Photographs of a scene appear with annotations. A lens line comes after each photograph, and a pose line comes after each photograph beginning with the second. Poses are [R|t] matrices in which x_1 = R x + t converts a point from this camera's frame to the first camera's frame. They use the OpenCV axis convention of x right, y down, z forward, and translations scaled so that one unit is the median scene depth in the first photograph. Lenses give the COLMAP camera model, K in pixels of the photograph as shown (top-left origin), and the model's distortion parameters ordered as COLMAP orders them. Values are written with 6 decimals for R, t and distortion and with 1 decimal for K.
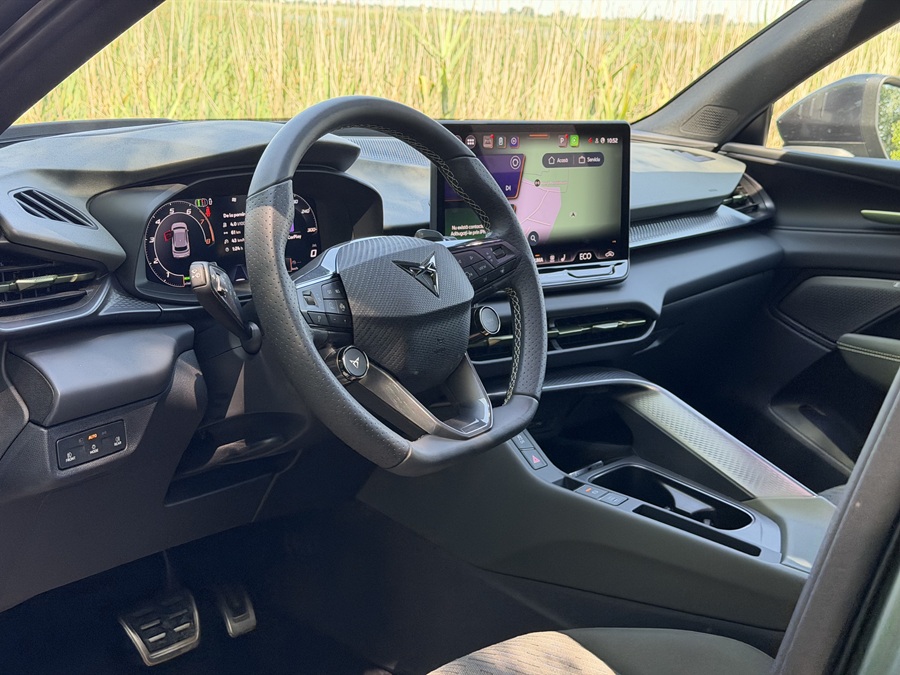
lens RADIAL K [[1267.2, 0, 450.0], [0, 1267.2, 337.5], [0, 0, 1]] dist [0.286471, -0.057519]
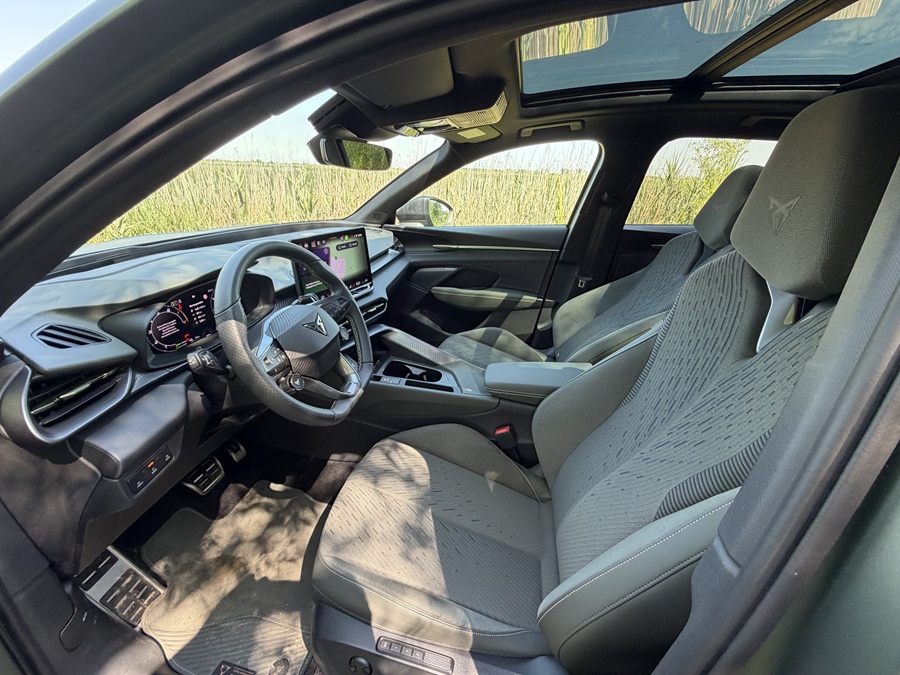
lens RADIAL K [[361.9, 0, 450.0], [0, 361.9, 337.5], [0, 0, 1]] dist [0.021427, 0.000153]
pose [[0.877505, -0.217075, 0.427625, -0.070323], [0.123515, 0.963908, 0.235849, -0.116808], [-0.463388, -0.154141, 0.872647, 0.296361]]
